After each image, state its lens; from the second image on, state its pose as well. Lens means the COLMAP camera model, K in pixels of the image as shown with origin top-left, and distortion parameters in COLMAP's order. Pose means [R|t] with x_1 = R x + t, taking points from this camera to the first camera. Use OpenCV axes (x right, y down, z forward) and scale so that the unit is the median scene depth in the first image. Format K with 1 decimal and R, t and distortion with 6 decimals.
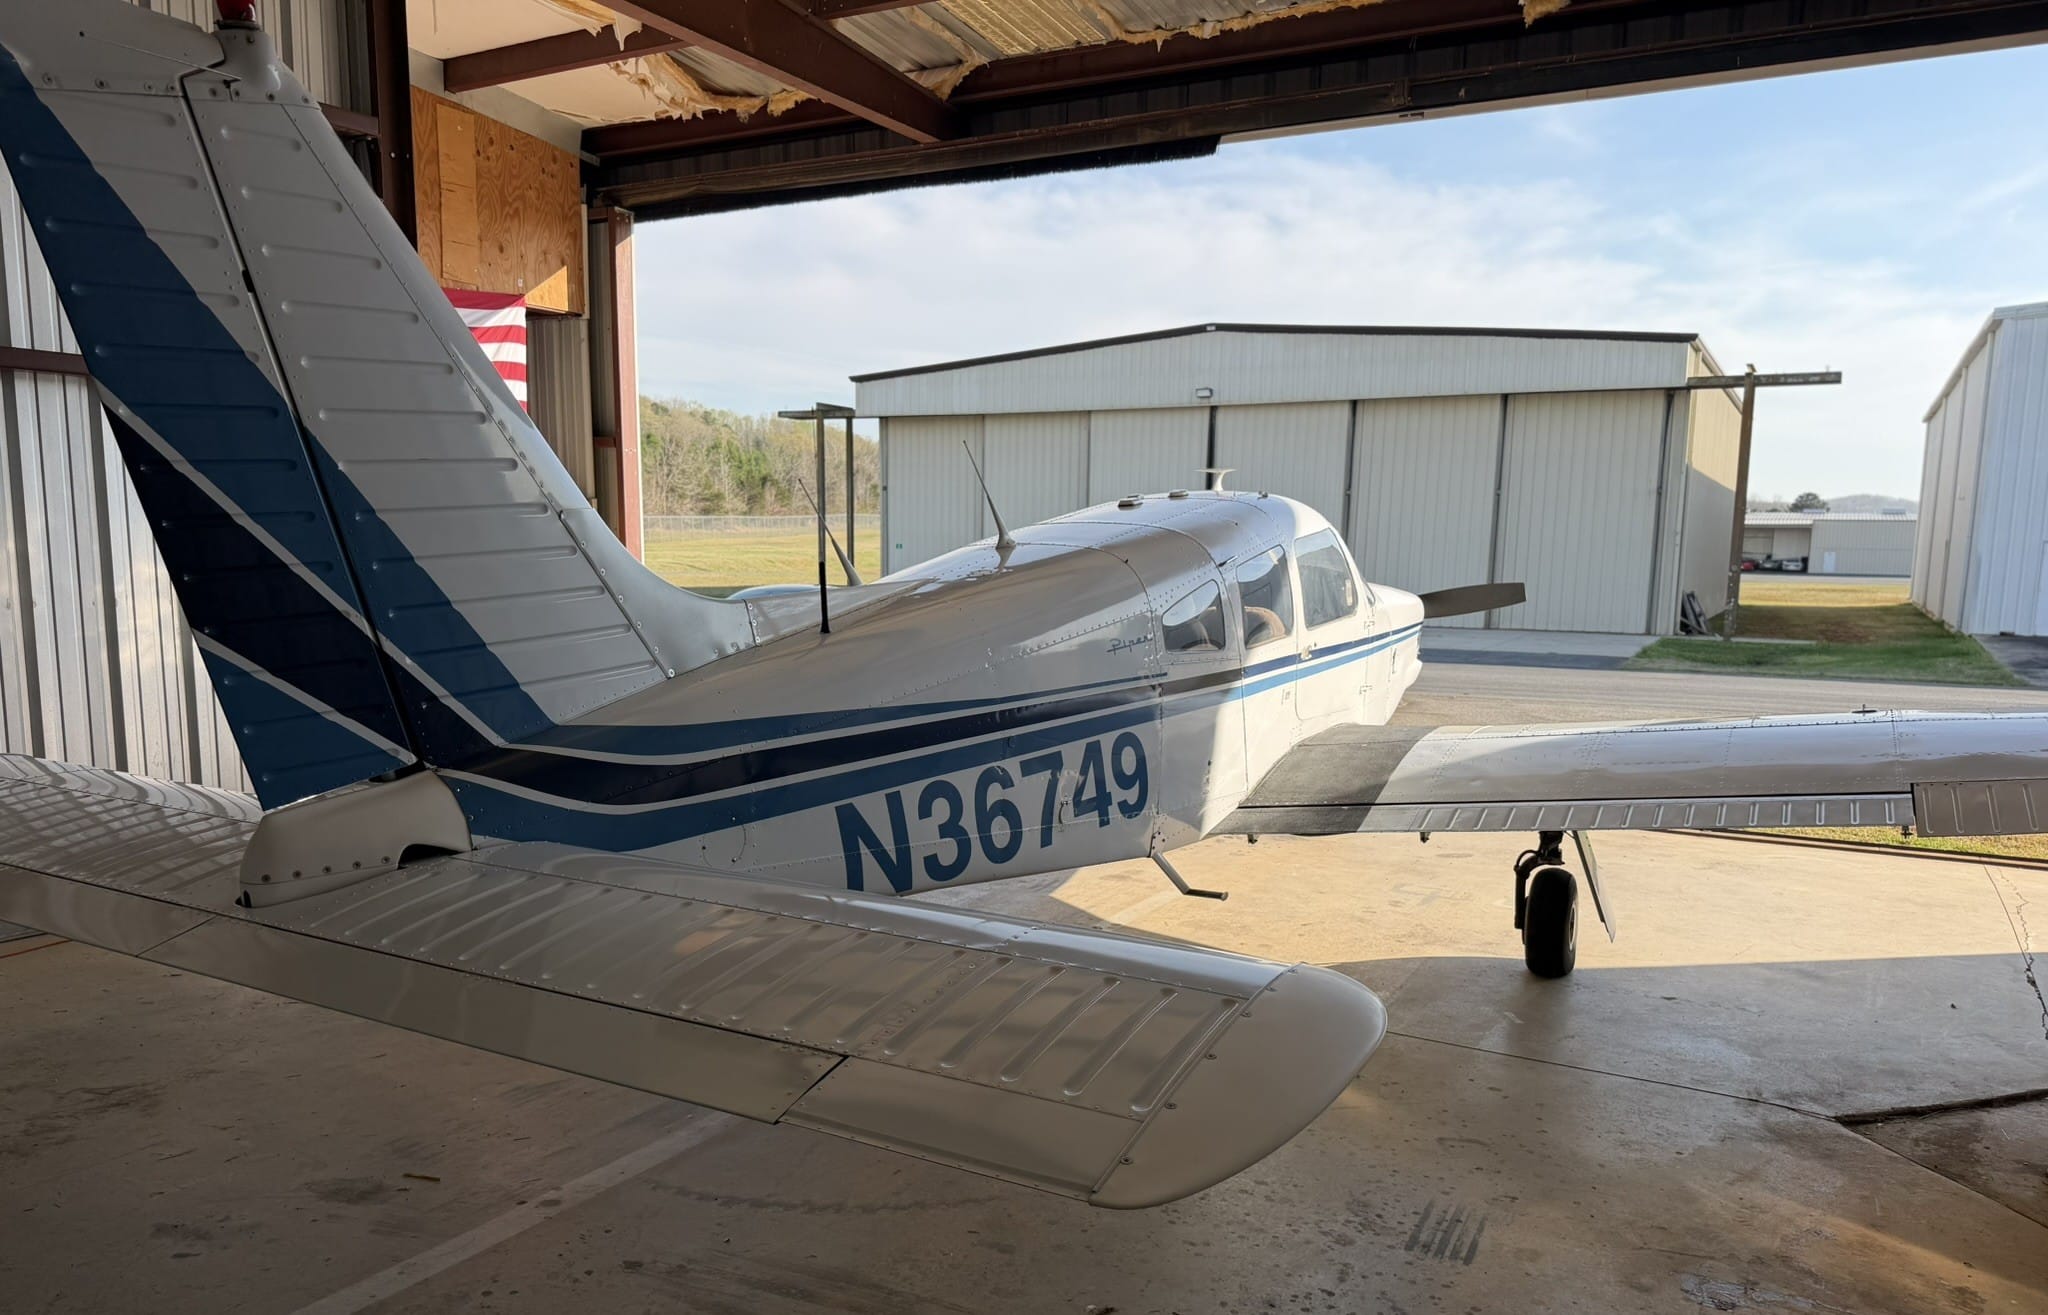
lens RADIAL K [[1448.5, 0, 1025.8], [0, 1448.5, 766.6], [0, 0, 1]] dist [0.066183, -0.083107]
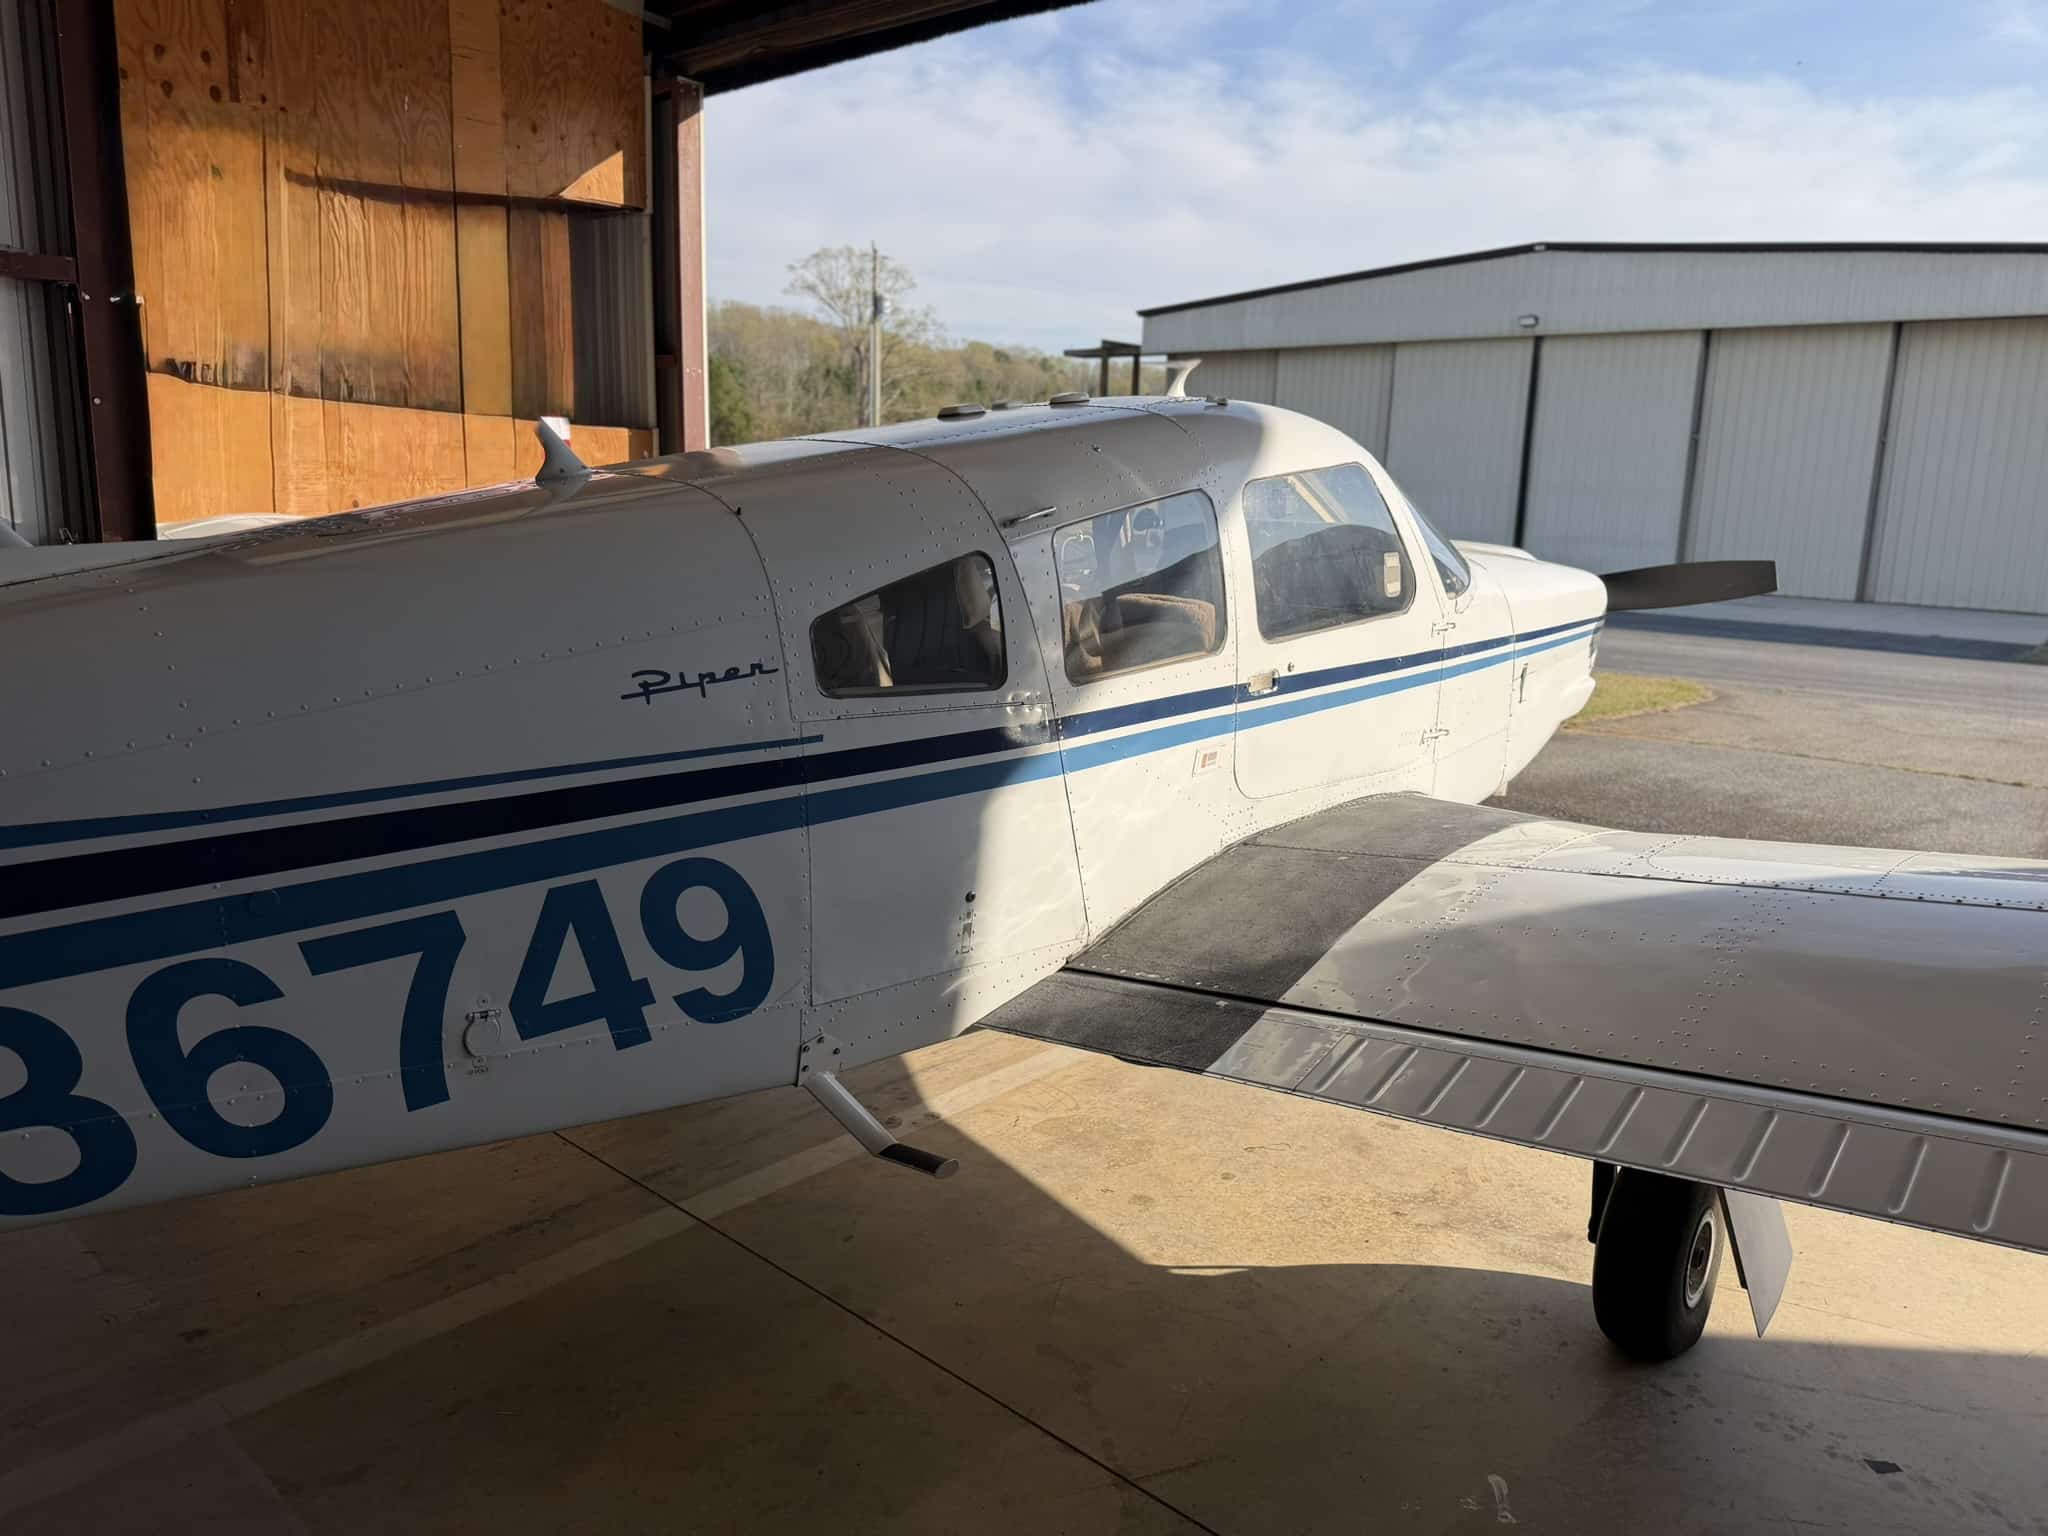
lens RADIAL K [[1479.9, 0, 1024.0], [0, 1479.9, 768.0], [0, 0, 1]] dist [0.037517, -0.057631]
pose [[0.976561, 0.053448, -0.208501, 0.166679], [-0.046689, 0.998216, 0.037209, -0.046091], [0.210117, -0.026602, 0.977314, 0.309958]]
